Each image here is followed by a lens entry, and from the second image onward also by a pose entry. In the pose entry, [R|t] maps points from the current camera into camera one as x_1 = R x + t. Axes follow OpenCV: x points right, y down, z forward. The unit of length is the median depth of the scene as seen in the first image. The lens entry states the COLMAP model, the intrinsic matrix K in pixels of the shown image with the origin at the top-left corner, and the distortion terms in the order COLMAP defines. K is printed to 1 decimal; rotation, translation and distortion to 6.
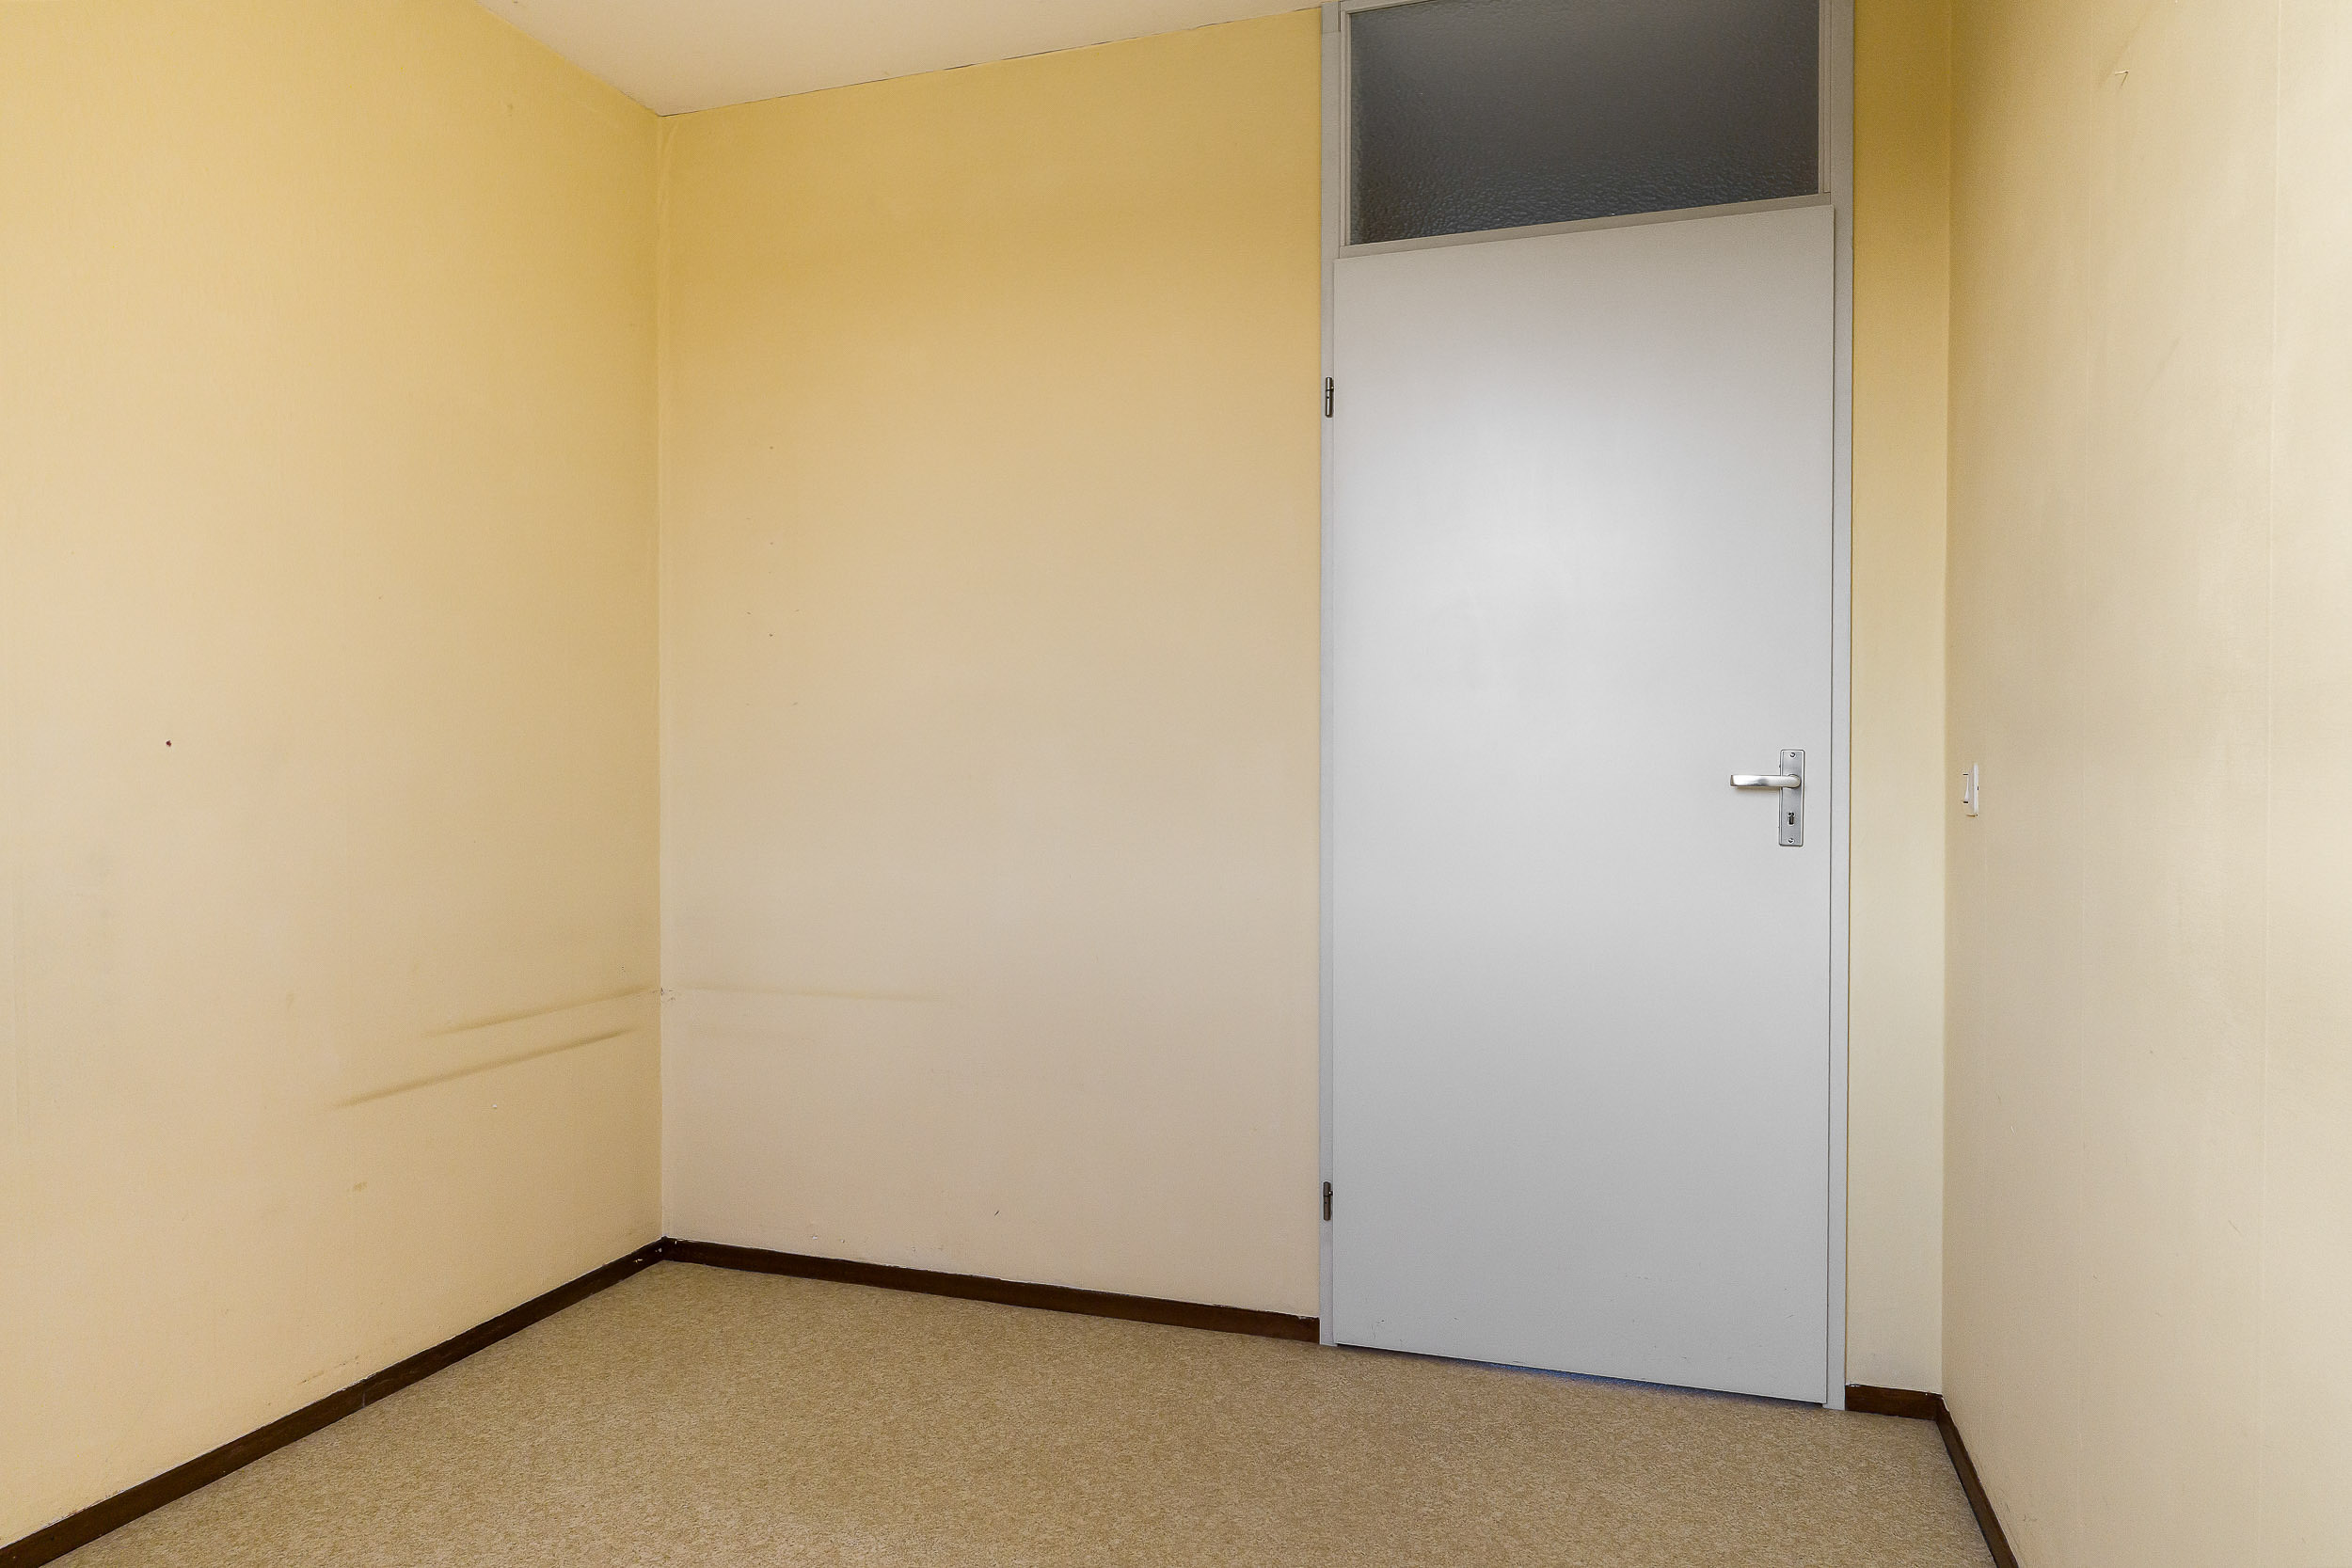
lens RADIAL K [[1428.5, 0, 1174.8], [0, 1428.5, 835.1], [0, 0, 1]] dist [0.001539, -0.000122]
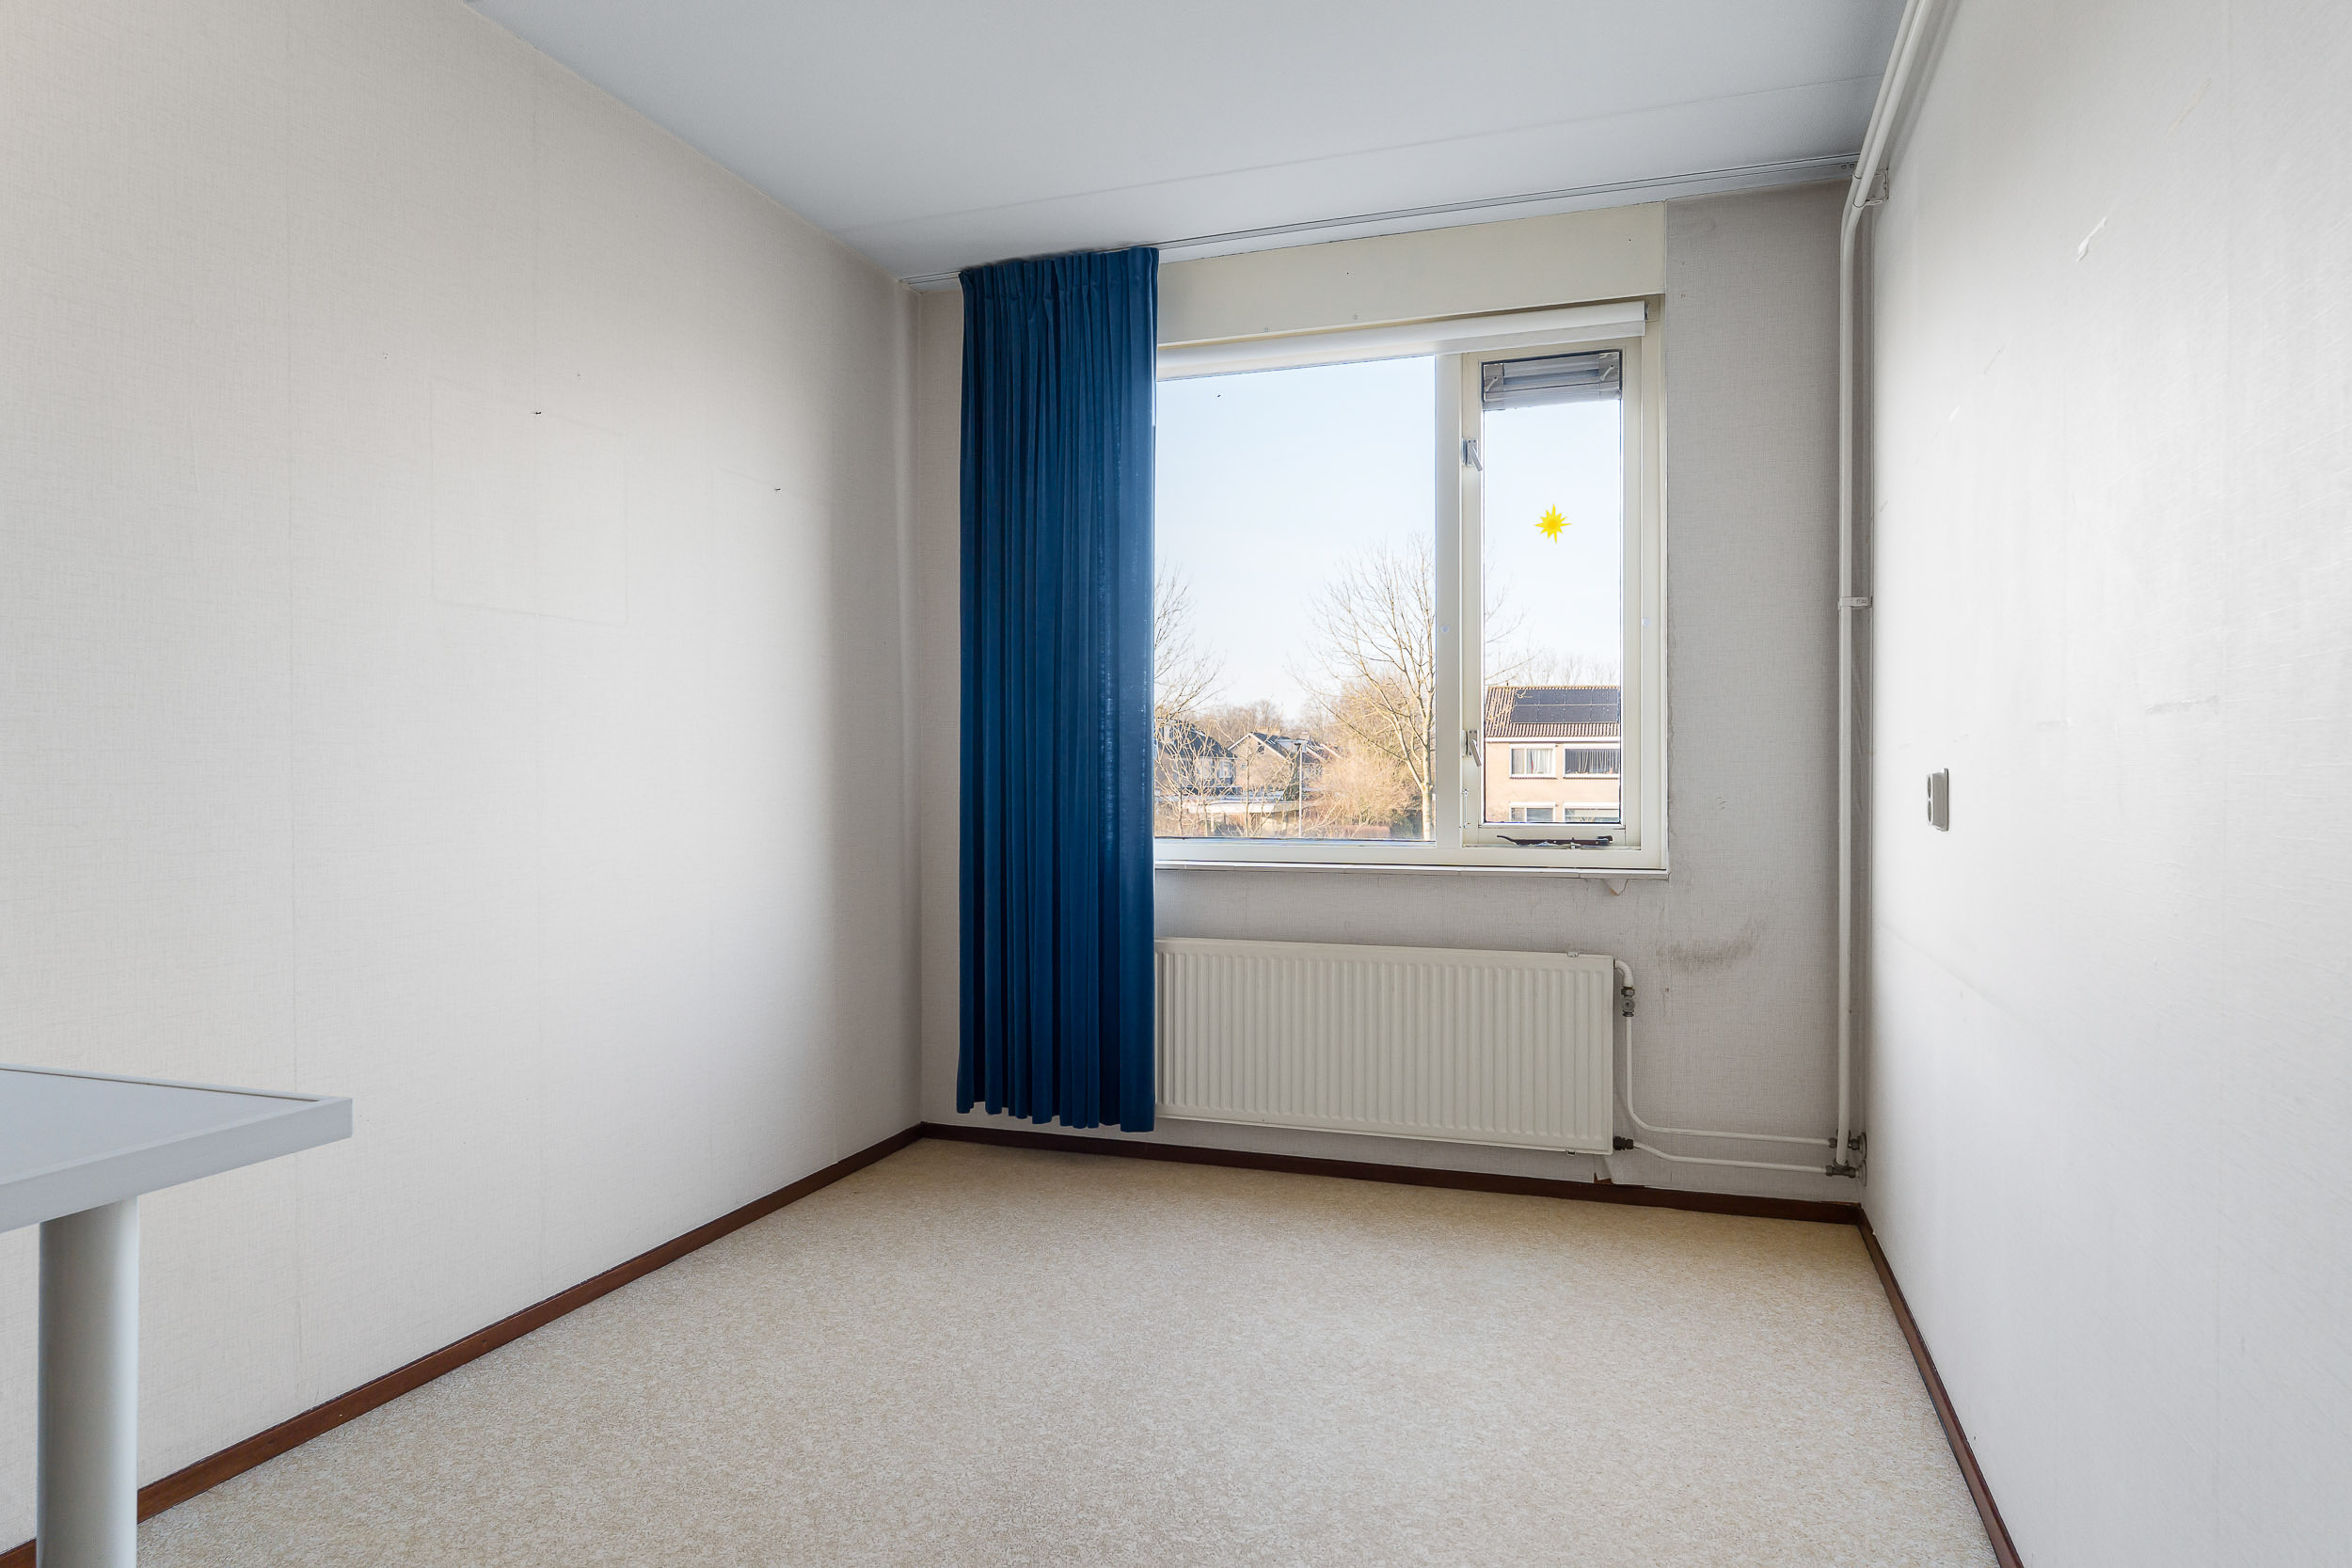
lens RADIAL K [[1426.6, 0, 1176.0], [0, 1426.6, 784.0], [0, 0, 1]] dist [0.018859, 0.001105]
pose [[0.999995, 0.002733, -0.001382, -0.042889], [-0.002786, 0.999205, -0.039766, 0.006497], [0.001272, 0.039770, 0.999208, -0.124159]]
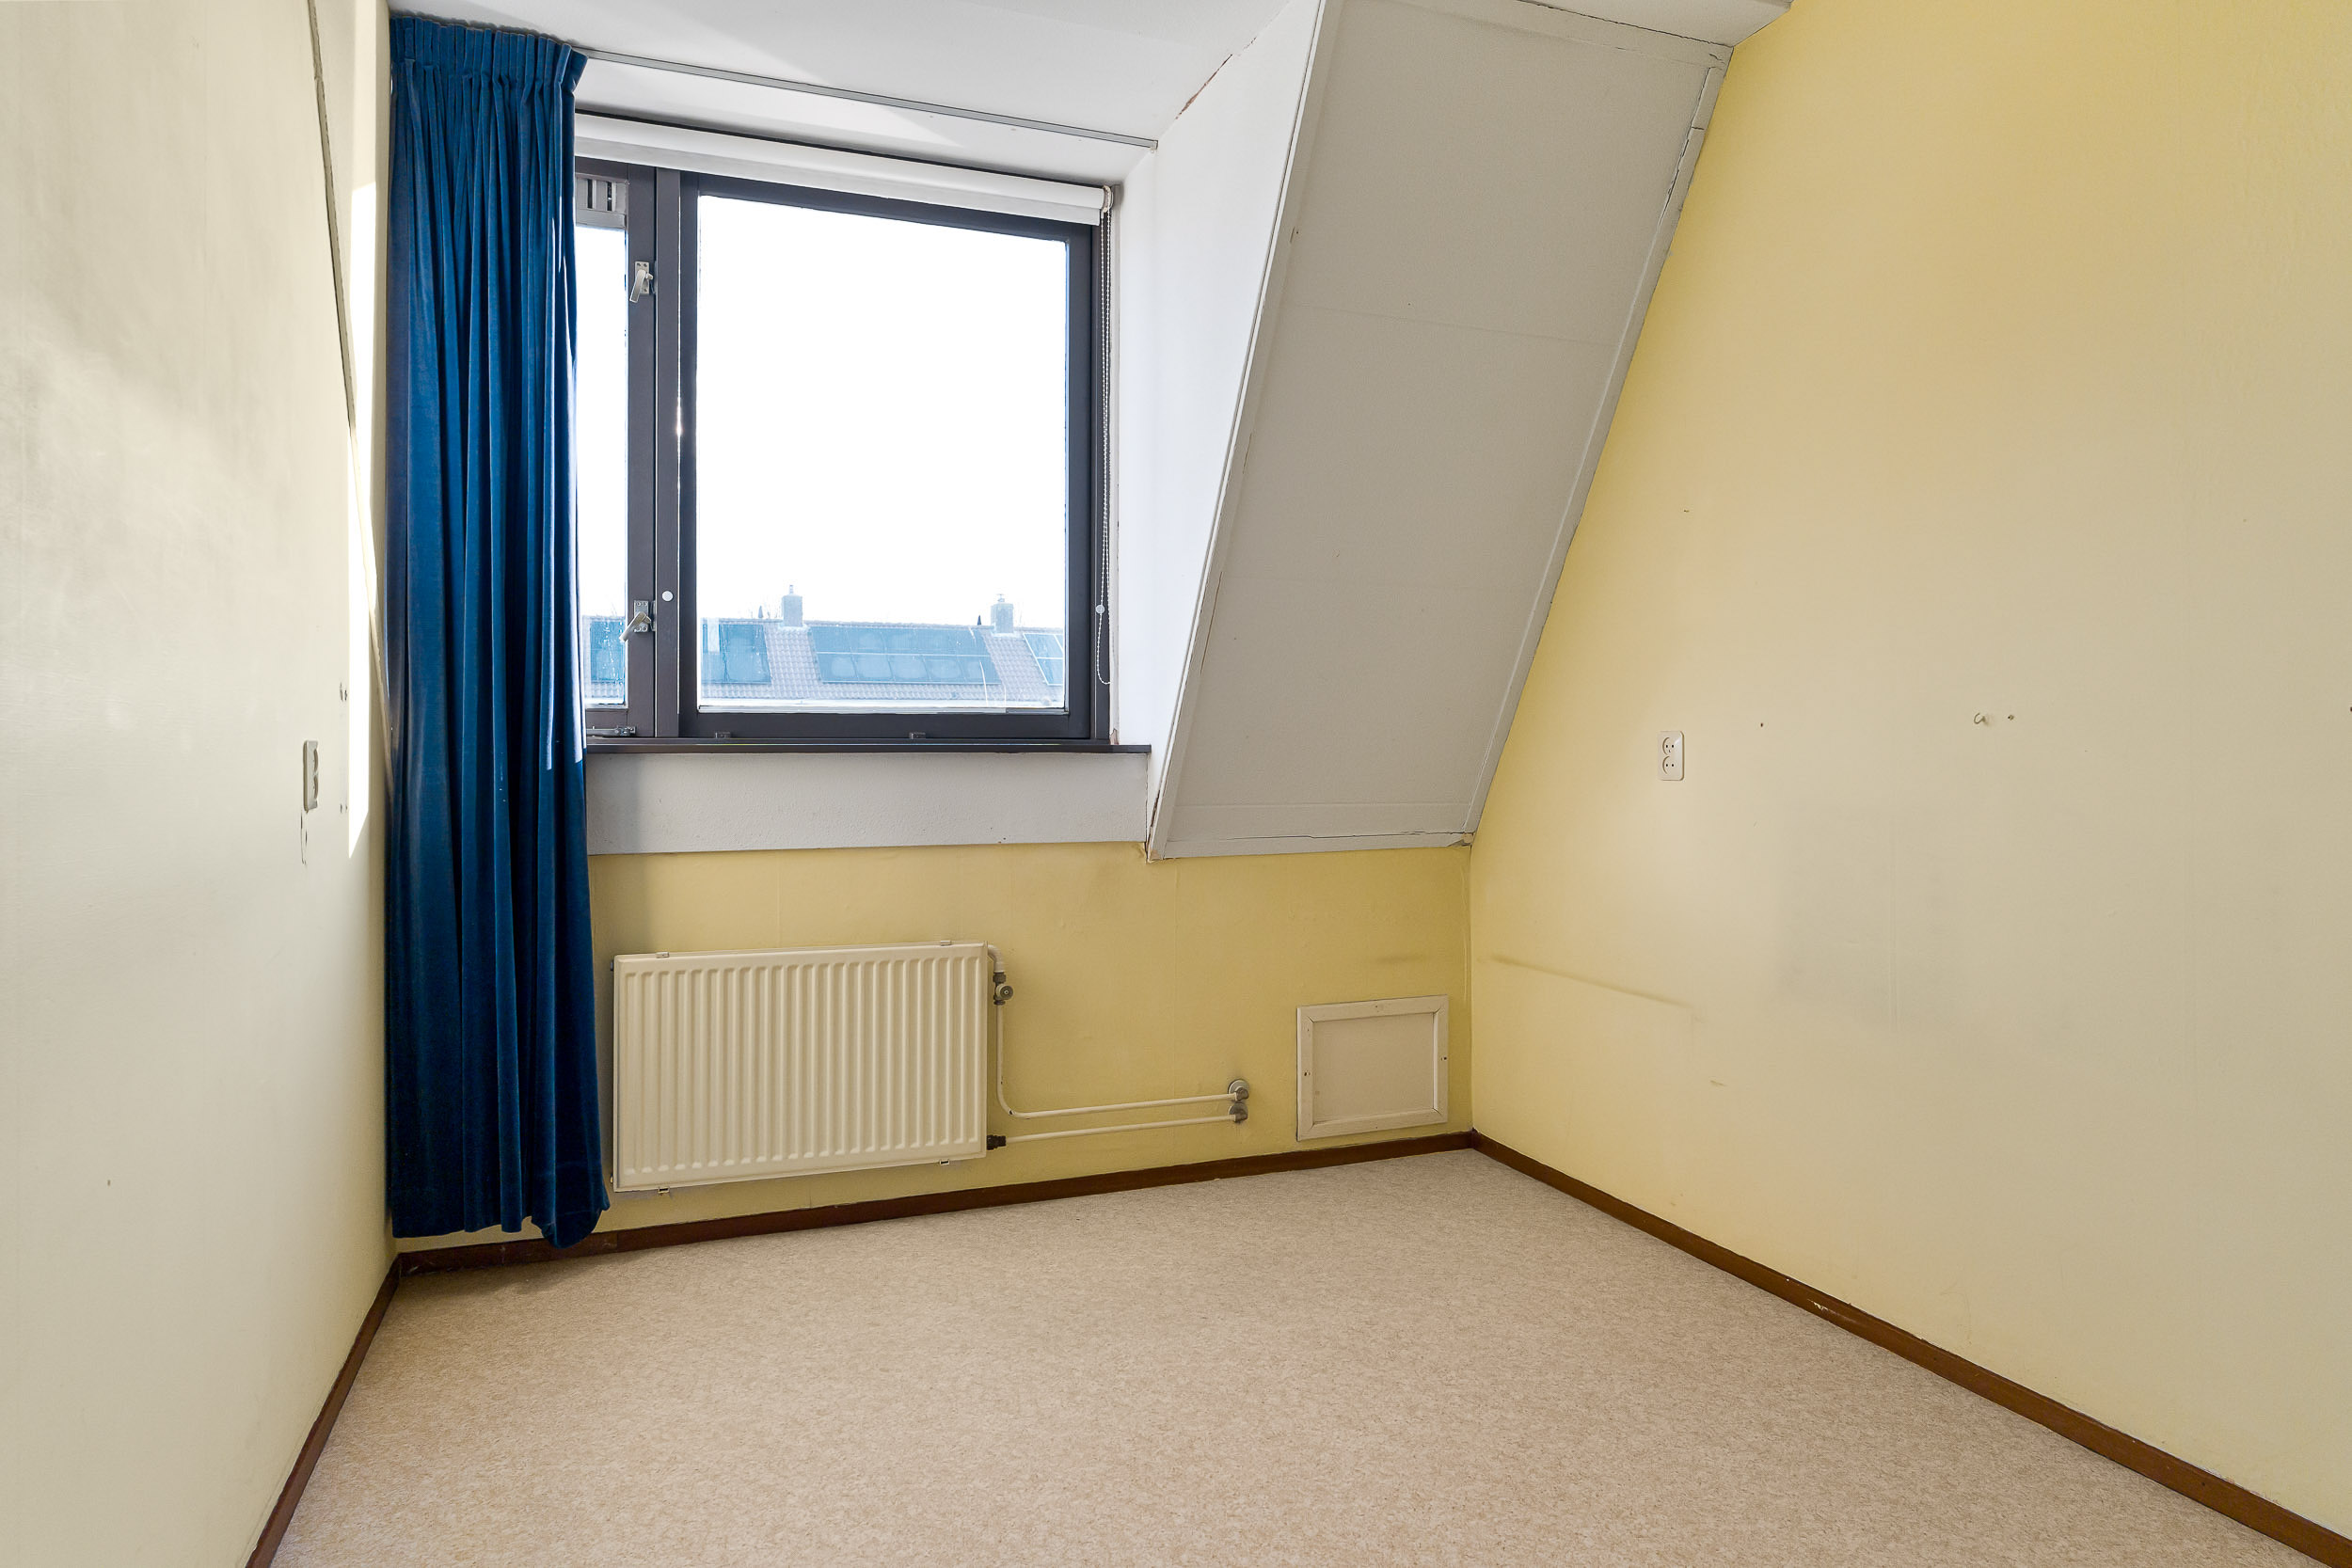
lens RADIAL K [[1443.7, 0, 1186.8], [0, 1443.7, 664.1], [0, 0, 1]] dist [-0.000483, -0.000457]
pose [[-0.769752, -0.030984, -0.637591, 0.722614], [-0.026366, 0.999512, -0.016740, -0.097417], [0.637799, 0.003925, -0.770193, 2.094580]]
